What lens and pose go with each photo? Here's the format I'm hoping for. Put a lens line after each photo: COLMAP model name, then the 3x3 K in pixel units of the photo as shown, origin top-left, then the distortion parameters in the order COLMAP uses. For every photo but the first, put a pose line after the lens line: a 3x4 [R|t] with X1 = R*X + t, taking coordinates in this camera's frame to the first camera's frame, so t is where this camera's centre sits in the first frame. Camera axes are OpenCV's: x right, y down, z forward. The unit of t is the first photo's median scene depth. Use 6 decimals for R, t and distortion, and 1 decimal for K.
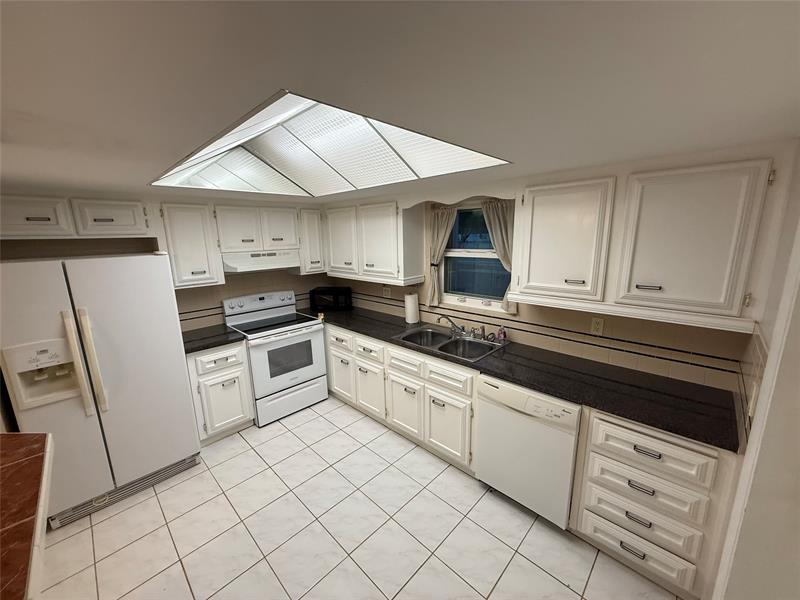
lens RADIAL K [[318.0, 0, 398.5], [0, 318.0, 300.6], [0, 0, 1]] dist [-0.000637, -0.000005]
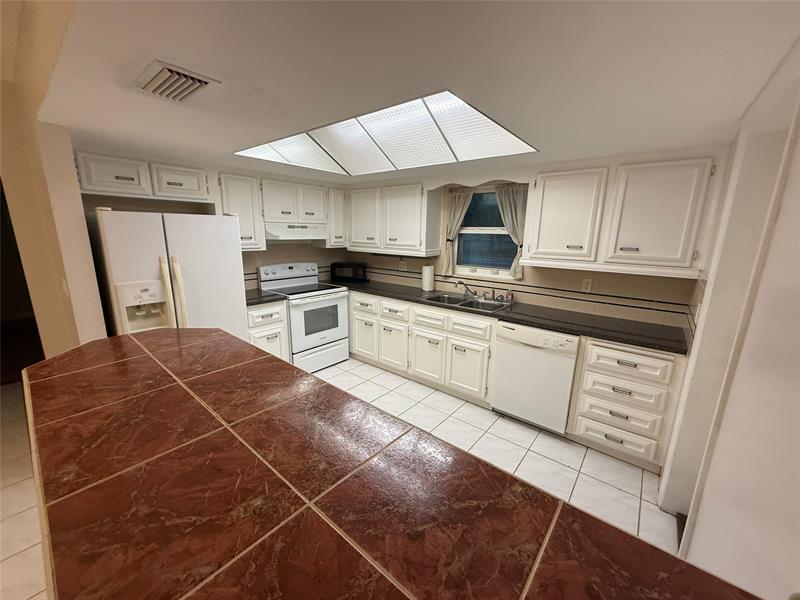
lens RADIAL K [[318.0, 0, 398.5], [0, 318.0, 300.6], [0, 0, 1]] dist [-0.000637, -0.000005]
pose [[0.995614, 0.018553, 0.091697, -0.212397], [-0.019476, 0.999768, 0.009173, 0.121877], [-0.091506, -0.010919, 0.995745, -0.180795]]
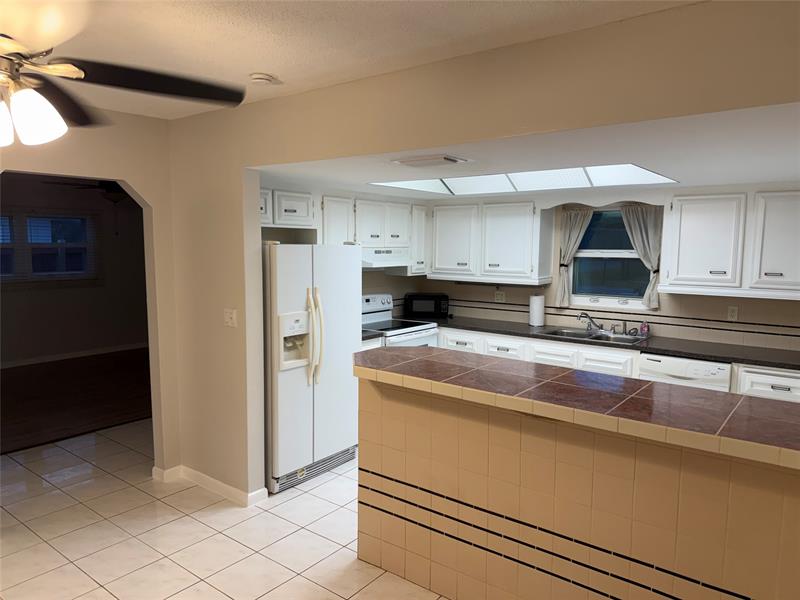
lens RADIAL K [[560.3, 0, 401.1], [0, 560.3, 302.3], [0, 0, 1]] dist [0.106691, -0.182006]
pose [[0.993061, 0.015838, 0.116526, -0.703550], [-0.004043, 0.994901, -0.100772, 0.214754], [-0.117528, 0.099602, 0.988062, -0.785572]]
